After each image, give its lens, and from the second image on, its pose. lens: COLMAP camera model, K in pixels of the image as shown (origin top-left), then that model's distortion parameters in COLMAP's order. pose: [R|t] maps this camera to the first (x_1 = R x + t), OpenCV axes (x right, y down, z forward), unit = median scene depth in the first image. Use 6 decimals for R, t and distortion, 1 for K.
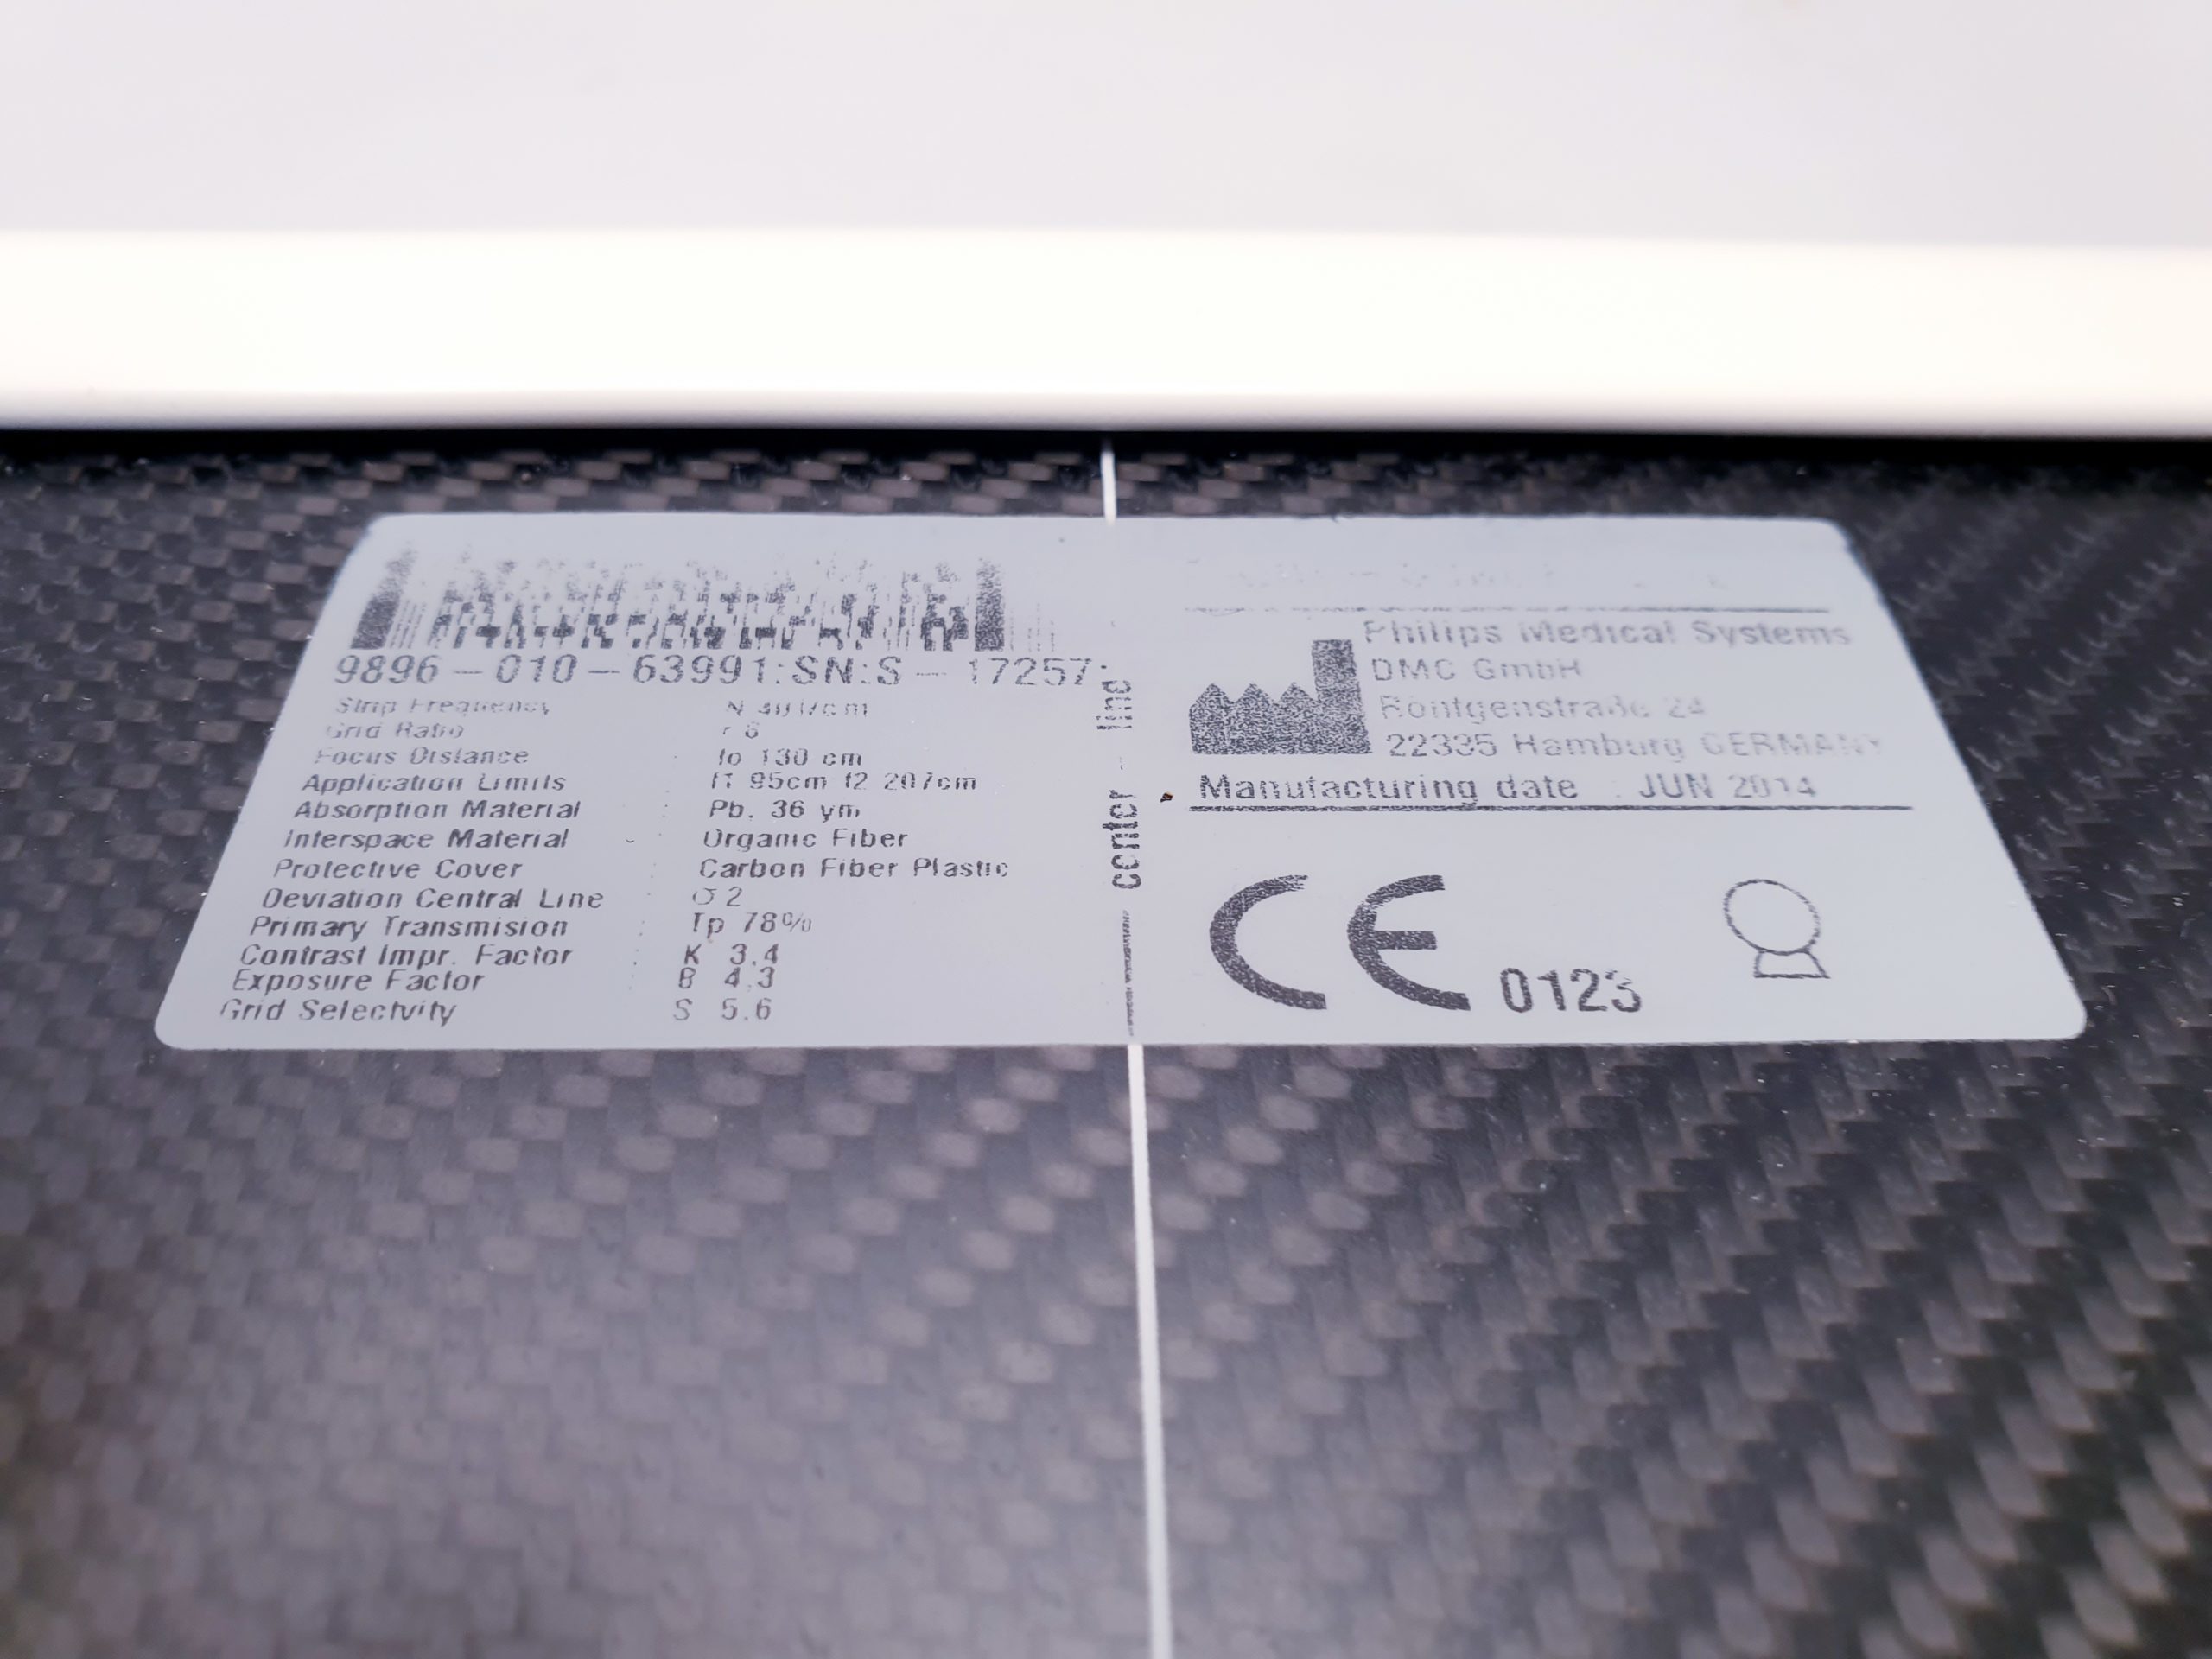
lens RADIAL K [[1990.0, 0, 1106.0], [0, 1990.0, 829.5], [0, 0, 1]] dist [-0.022863, -0.014056]
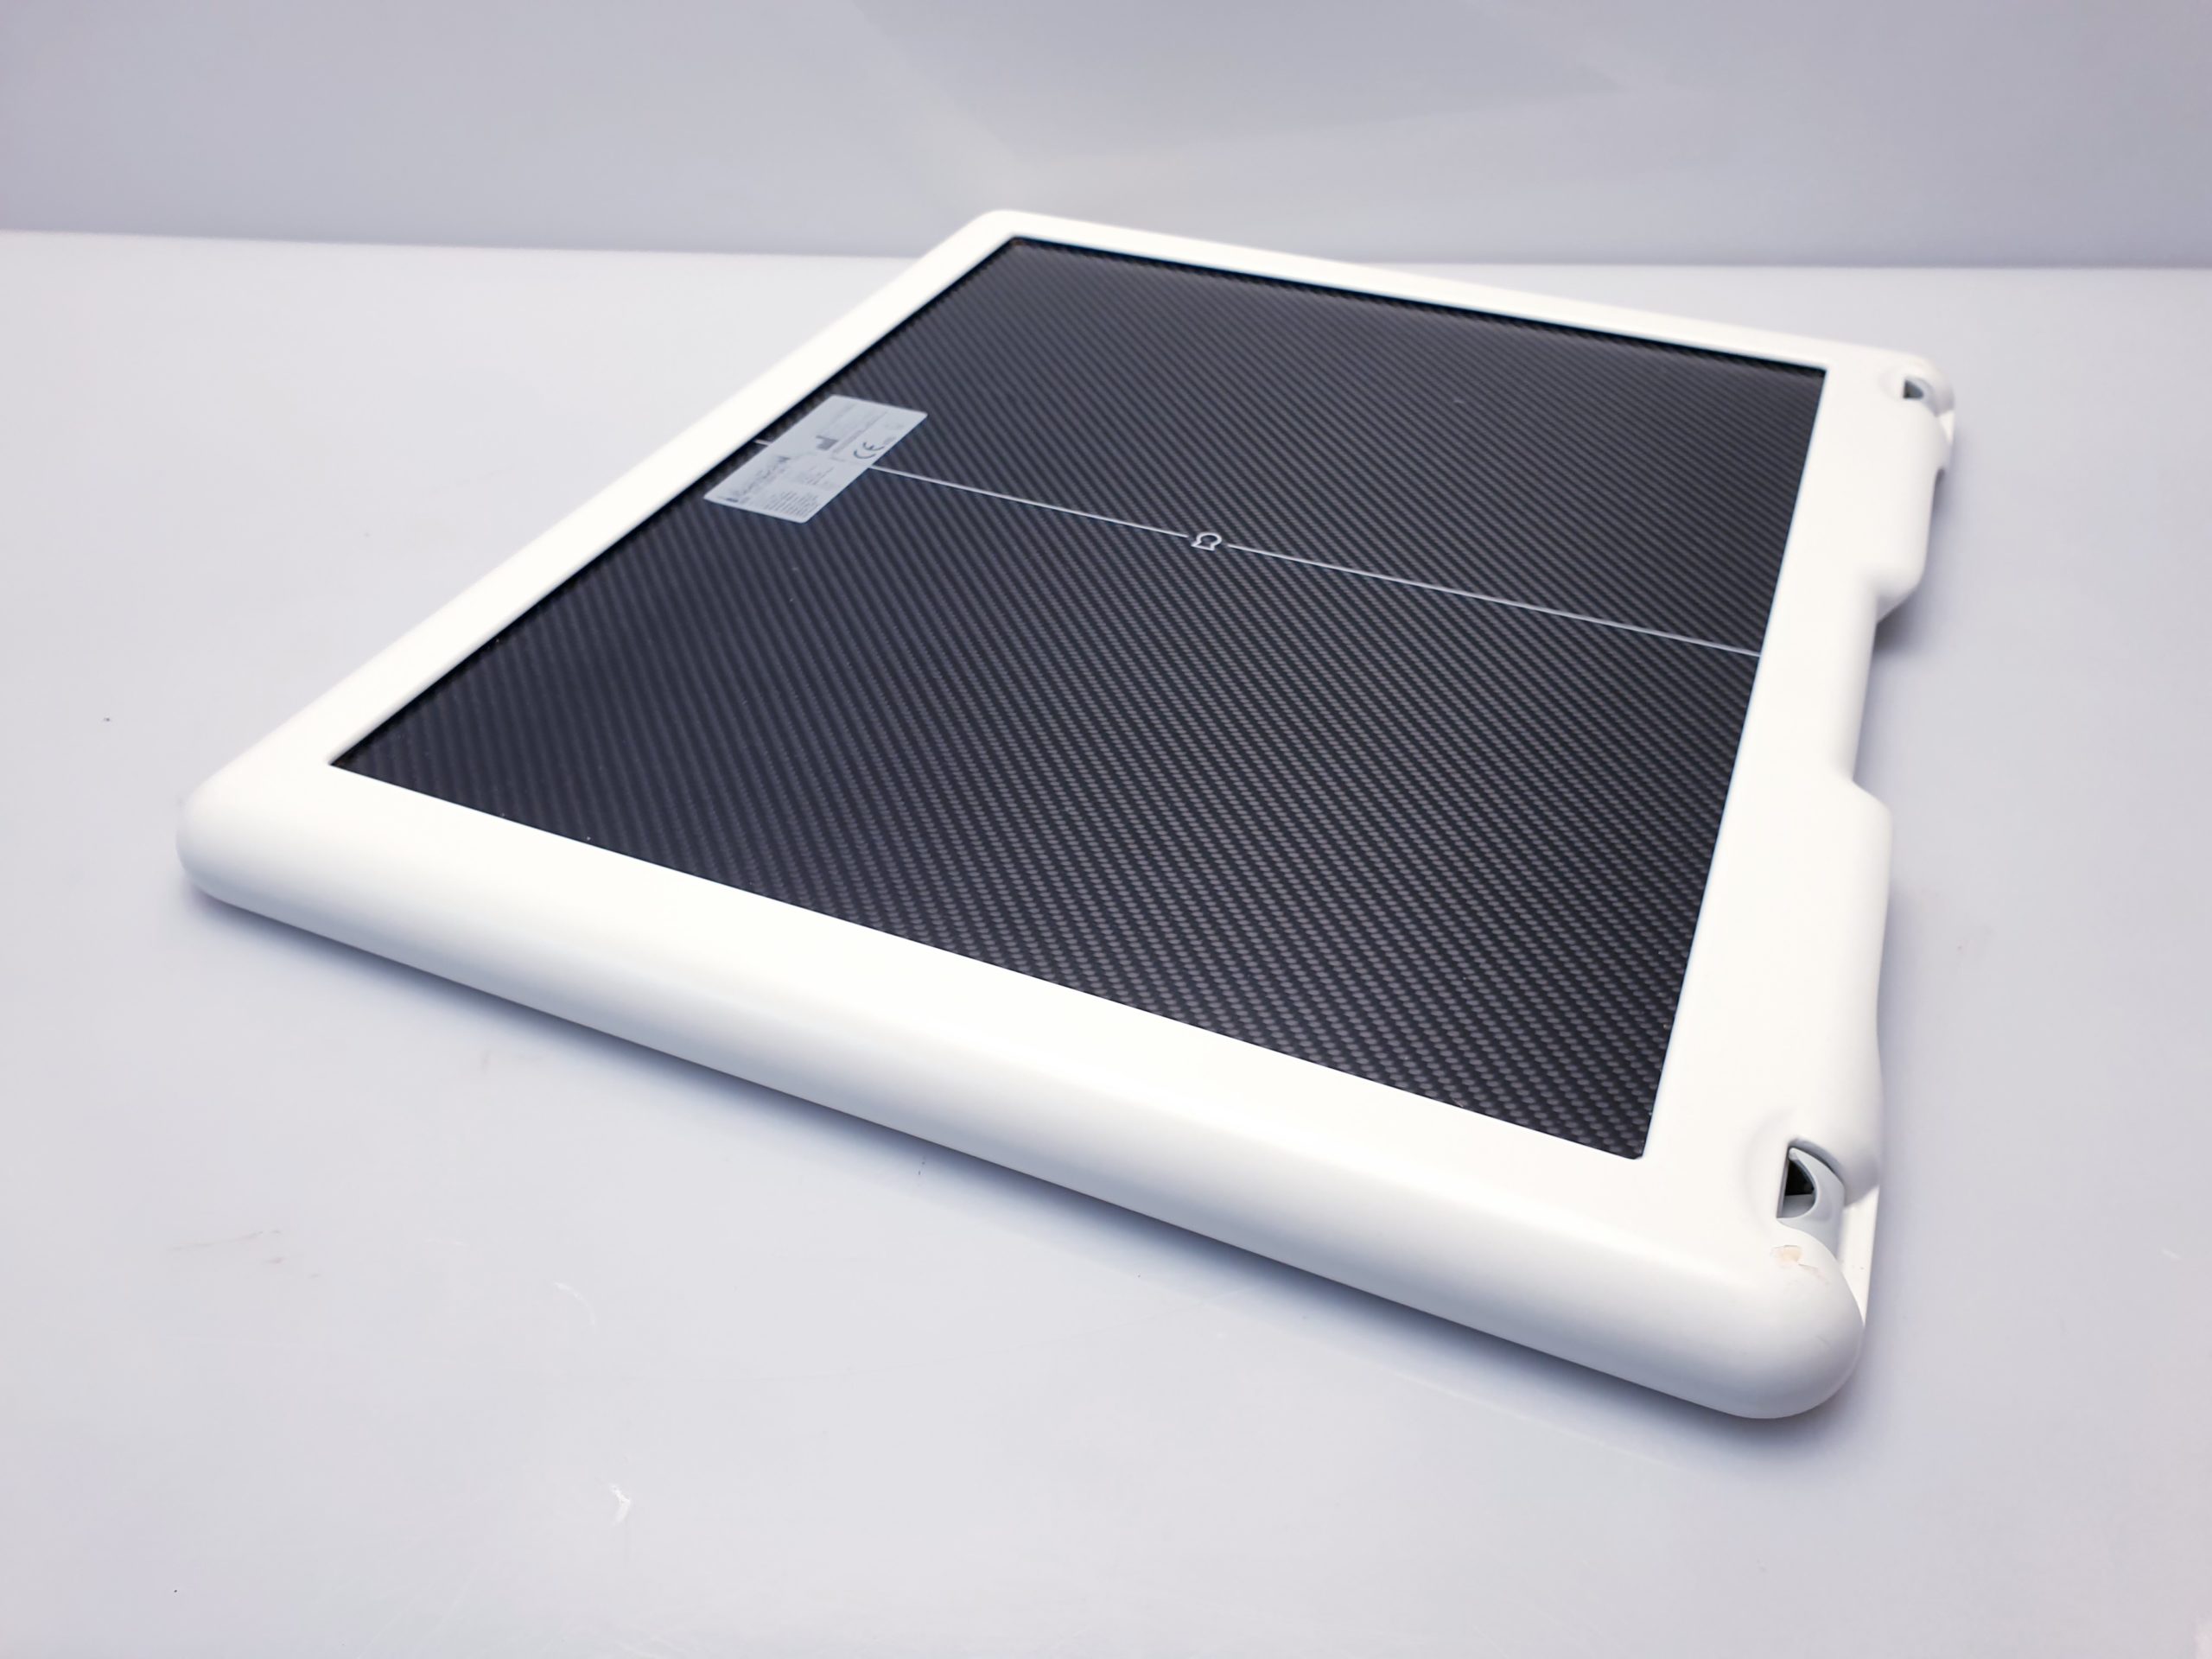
lens RADIAL K [[1990.0, 0, 1106.0], [0, 1990.0, 829.5], [0, 0, 1]] dist [-0.022863, -0.014056]
pose [[0.436572, -0.571863, 0.694534, -4.944470], [0.632304, 0.744202, 0.215303, 0.066244], [-0.639997, 0.345161, 0.686489, -3.788665]]
